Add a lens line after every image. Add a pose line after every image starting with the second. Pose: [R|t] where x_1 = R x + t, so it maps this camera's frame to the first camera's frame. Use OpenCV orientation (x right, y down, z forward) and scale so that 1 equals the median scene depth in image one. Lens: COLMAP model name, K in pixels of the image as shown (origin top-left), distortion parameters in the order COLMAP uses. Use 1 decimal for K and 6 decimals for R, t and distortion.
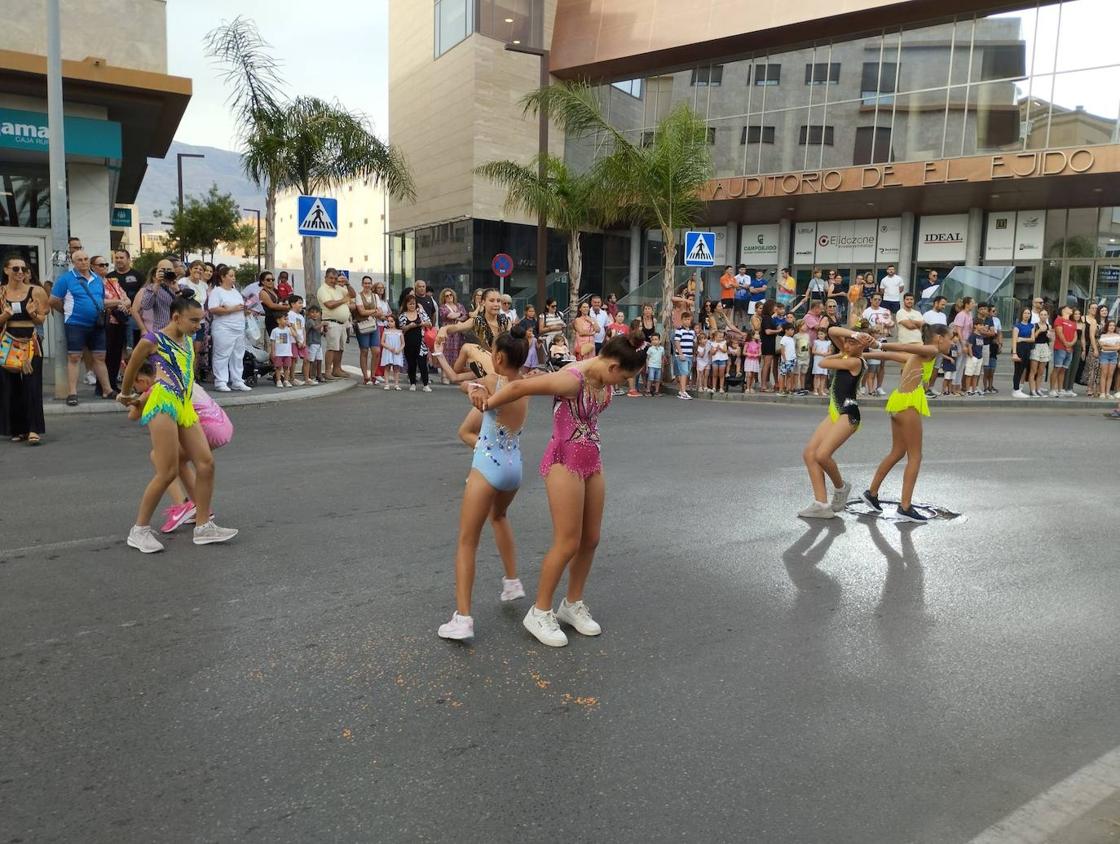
lens RADIAL K [[934.3, 0, 550.5], [0, 934.3, 414.7], [0, 0, 1]] dist [0.068953, -0.084962]
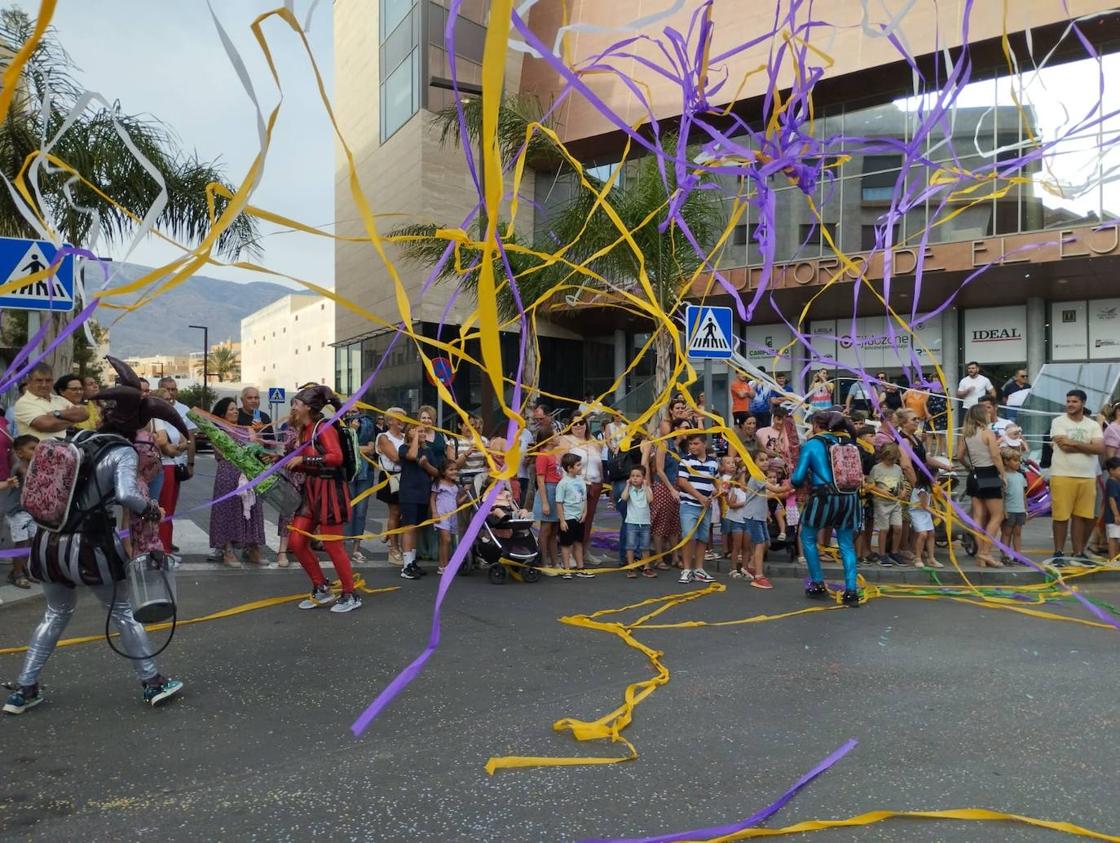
lens RADIAL K [[934.3, 0, 548.0], [0, 934.3, 401.1], [0, 0, 1]] dist [0.068953, -0.084962]
pose [[0.999840, -0.015742, 0.008441, 0.023078], [0.016774, 0.989903, -0.140751, -0.022737], [-0.006140, 0.140870, 0.990009, 0.203340]]
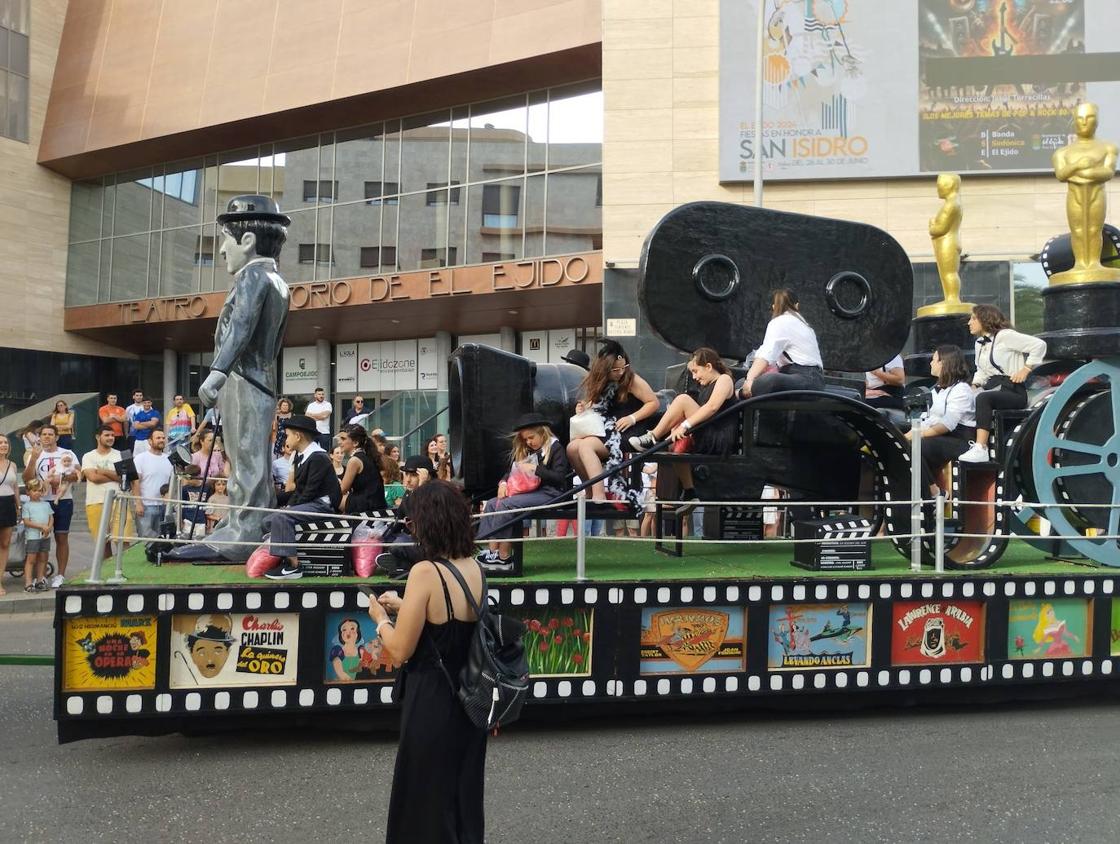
lens RADIAL K [[934.3, 0, 560.2], [0, 934.3, 409.8], [0, 0, 1]] dist [0.068953, -0.084962]
pose [[0.976278, -0.015244, 0.215982, 0.298434], [0.047041, 0.988625, -0.142854, -0.017590], [-0.211347, 0.149625, 0.965891, 0.166123]]
